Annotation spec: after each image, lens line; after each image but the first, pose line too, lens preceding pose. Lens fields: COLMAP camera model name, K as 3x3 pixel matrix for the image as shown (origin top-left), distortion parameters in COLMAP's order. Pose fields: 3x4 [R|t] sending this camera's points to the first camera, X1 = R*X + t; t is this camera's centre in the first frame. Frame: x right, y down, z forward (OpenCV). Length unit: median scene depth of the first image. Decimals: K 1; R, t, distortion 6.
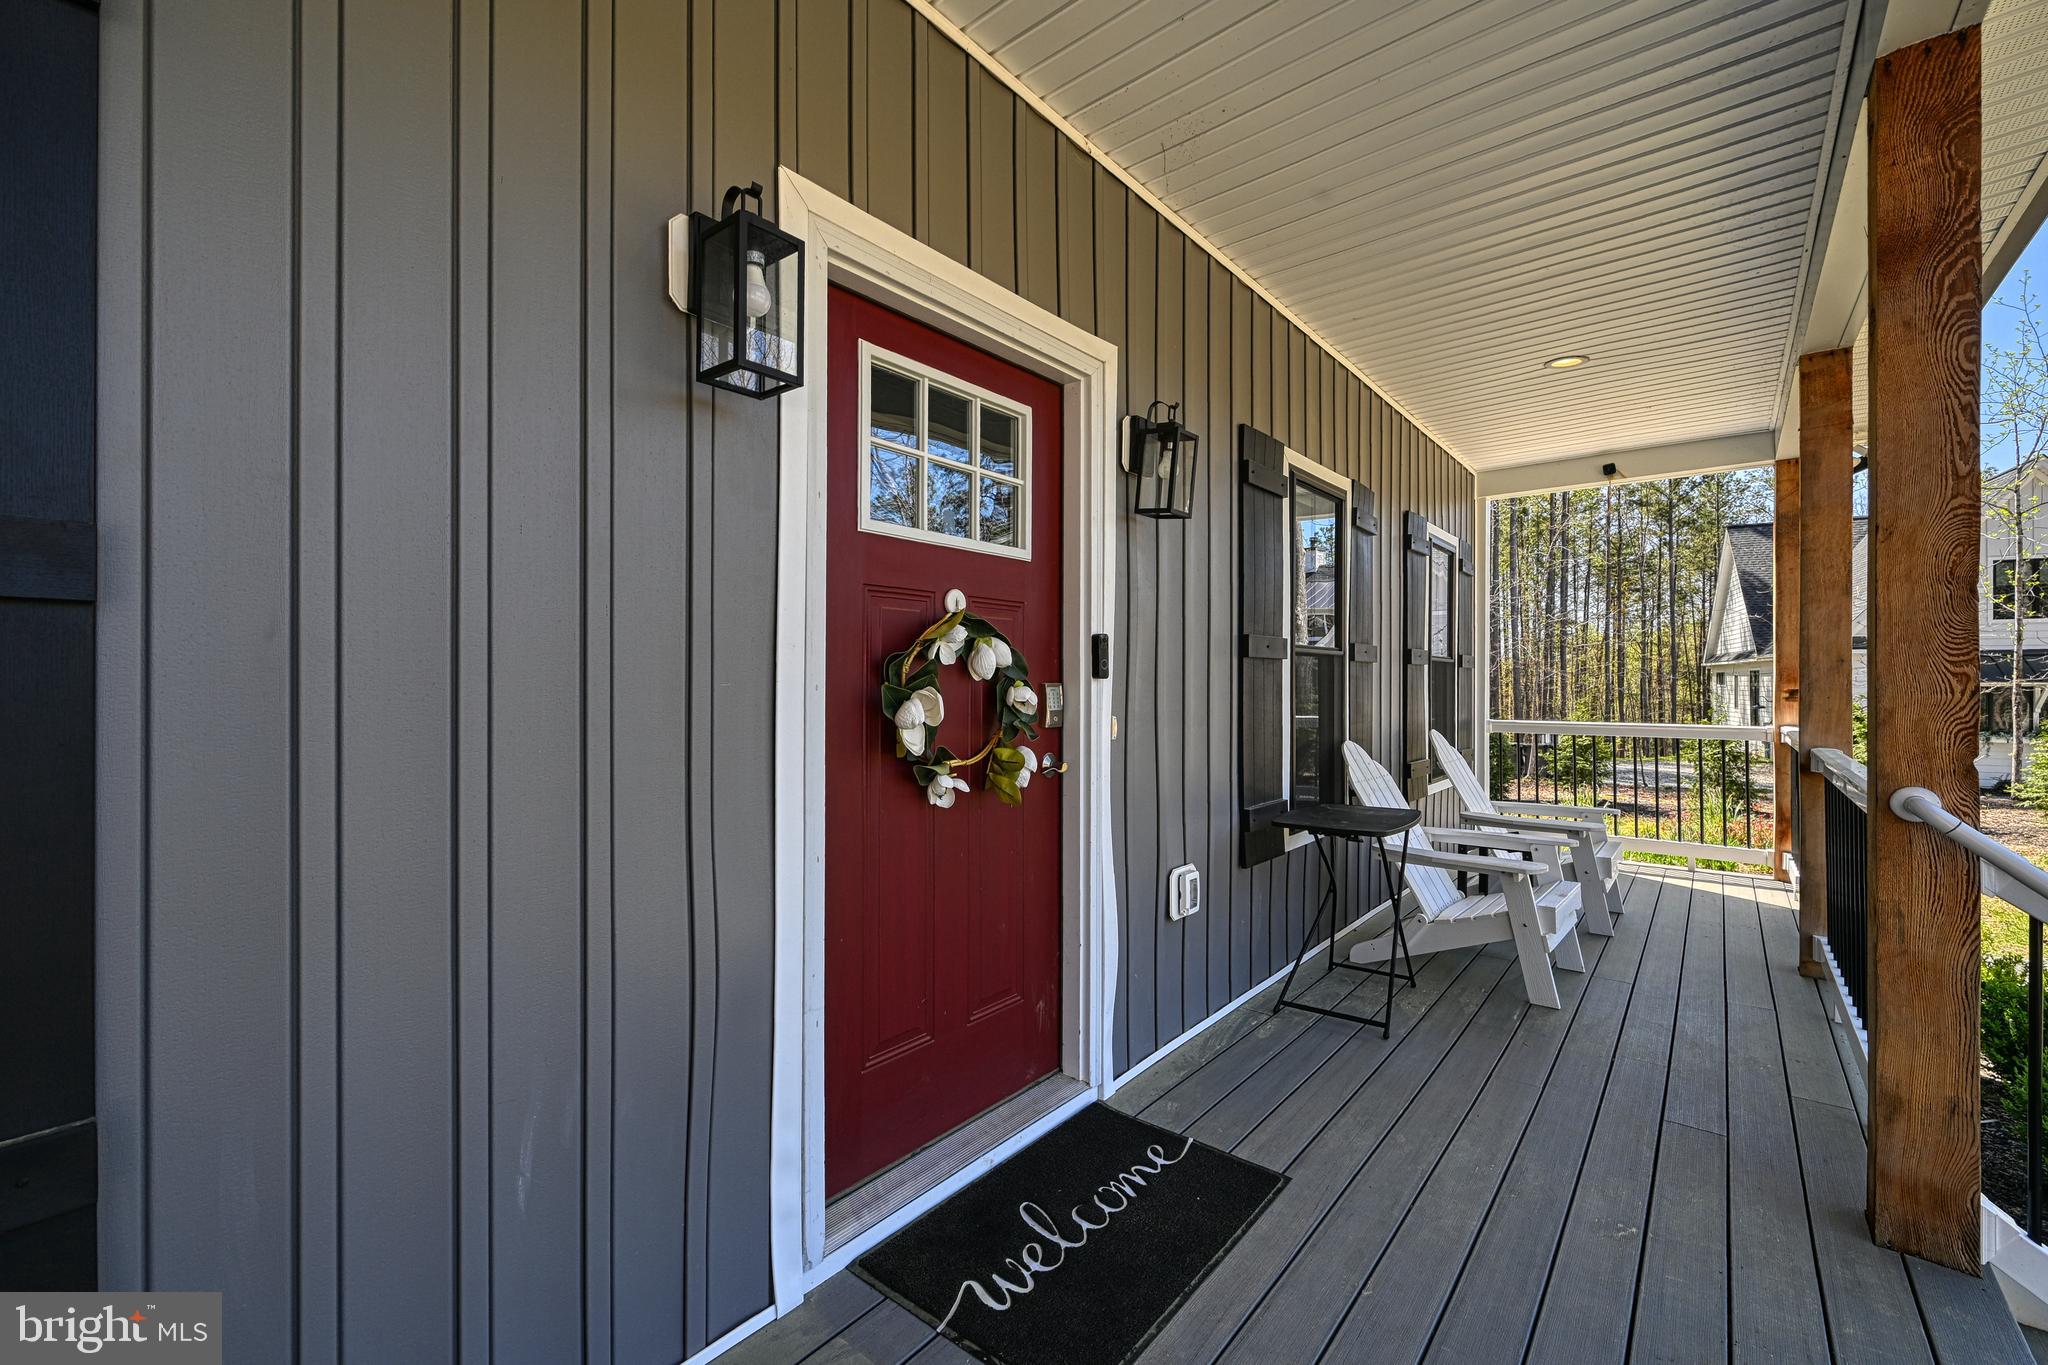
lens RADIAL K [[826.5, 0, 1018.2], [0, 826.5, 683.8], [0, 0, 1]] dist [-0.001130, 0.000410]
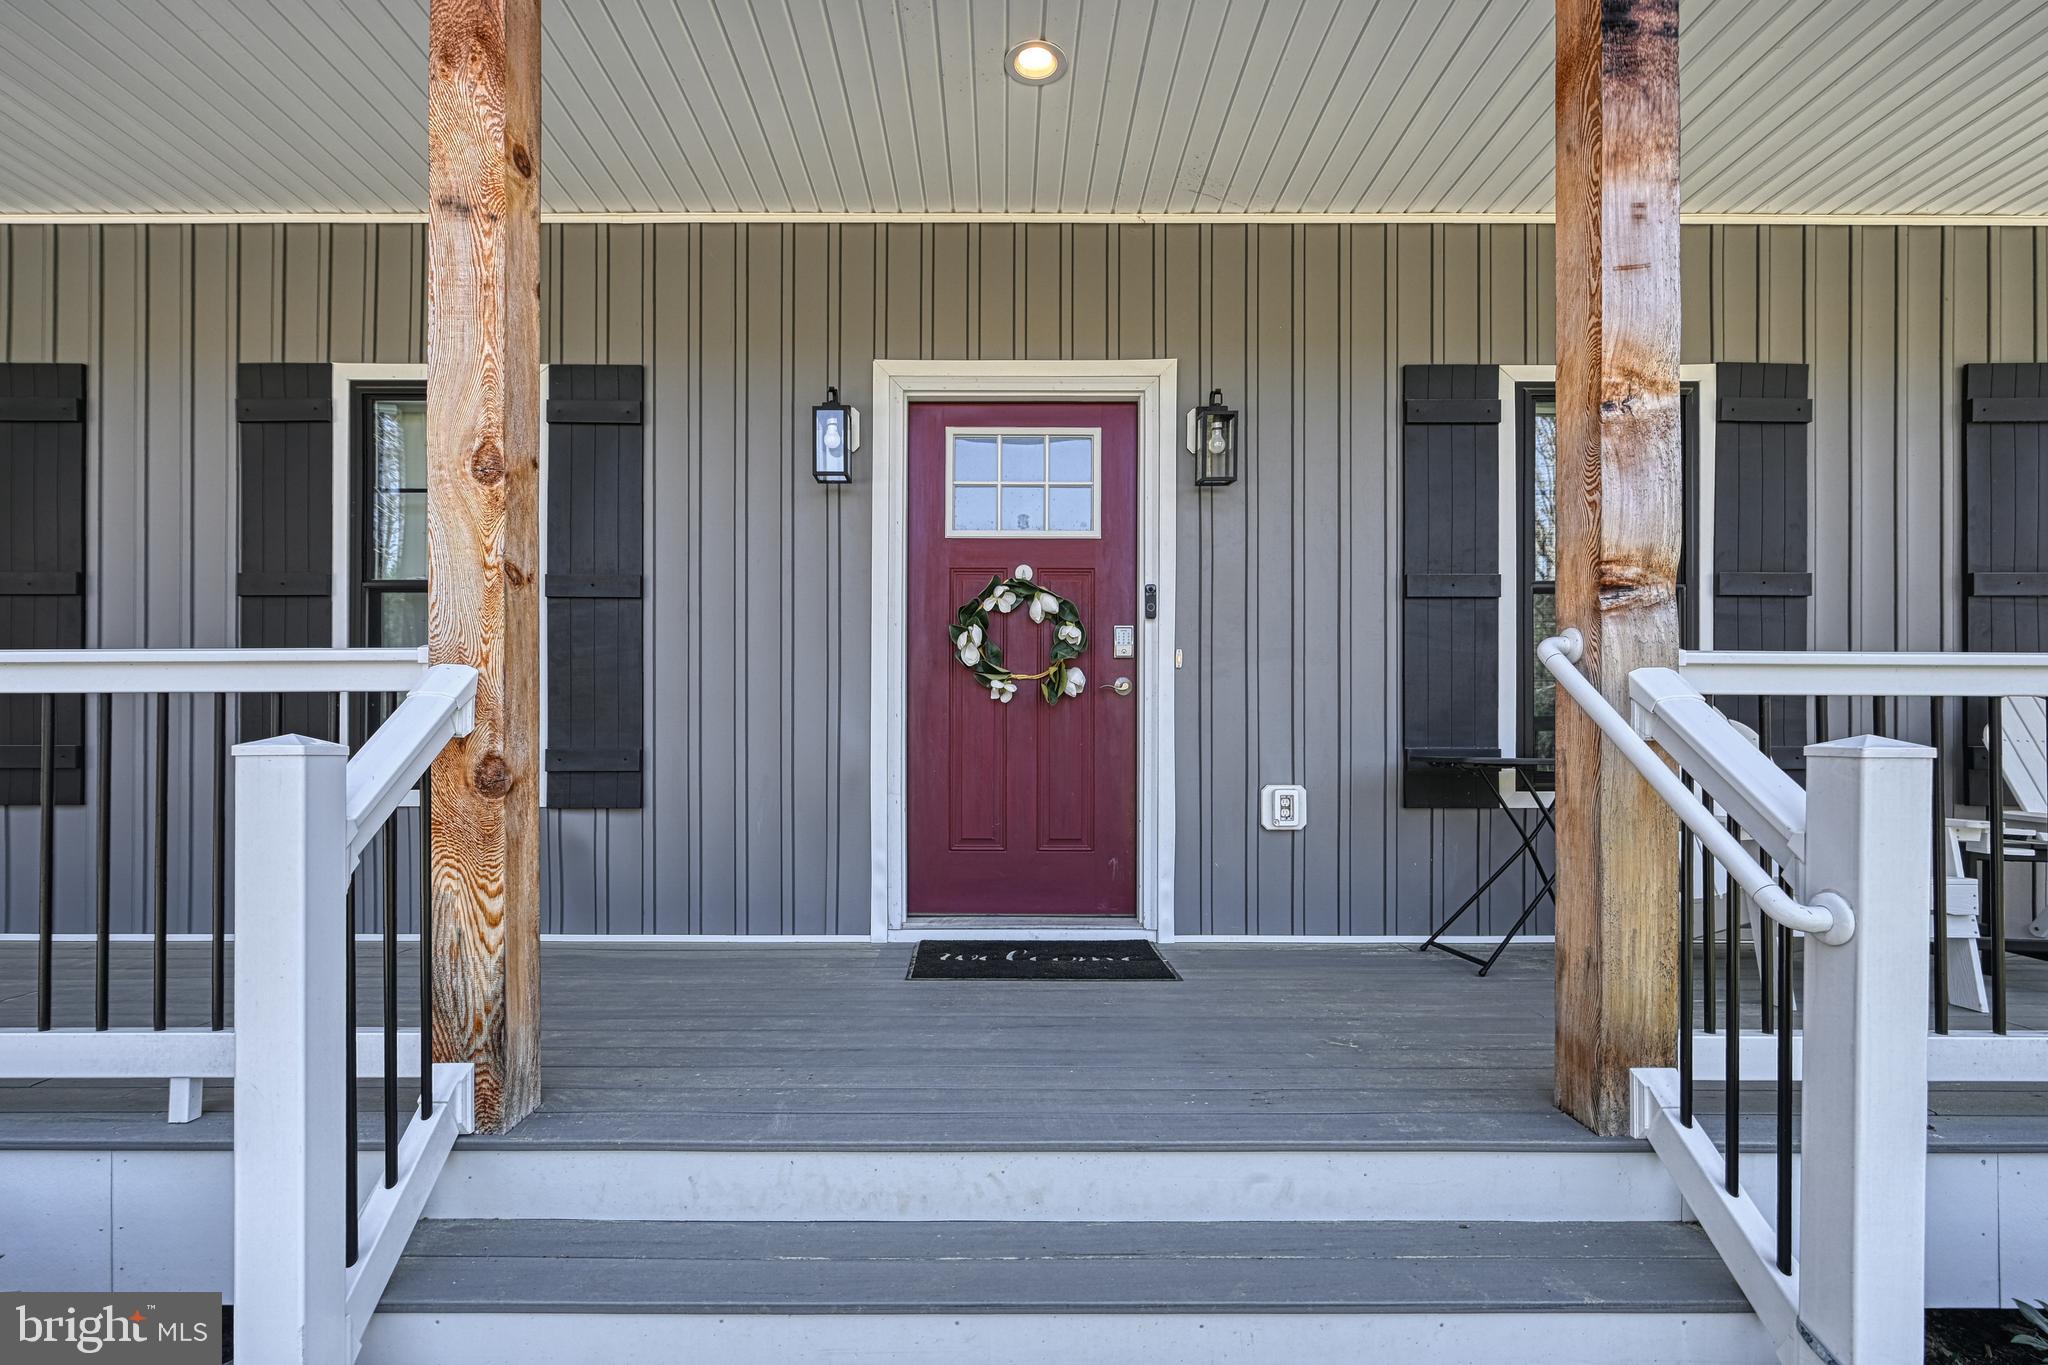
lens RADIAL K [[961.0, 0, 1020.9], [0, 961.0, 740.7], [0, 0, 1]] dist [0.001234, 0.000047]
pose [[0.656383, -0.001452, -0.754426, 1.253712], [-0.001447, 0.999994, -0.003183, 0.216715], [0.754426, 0.003181, 0.656377, -0.179727]]
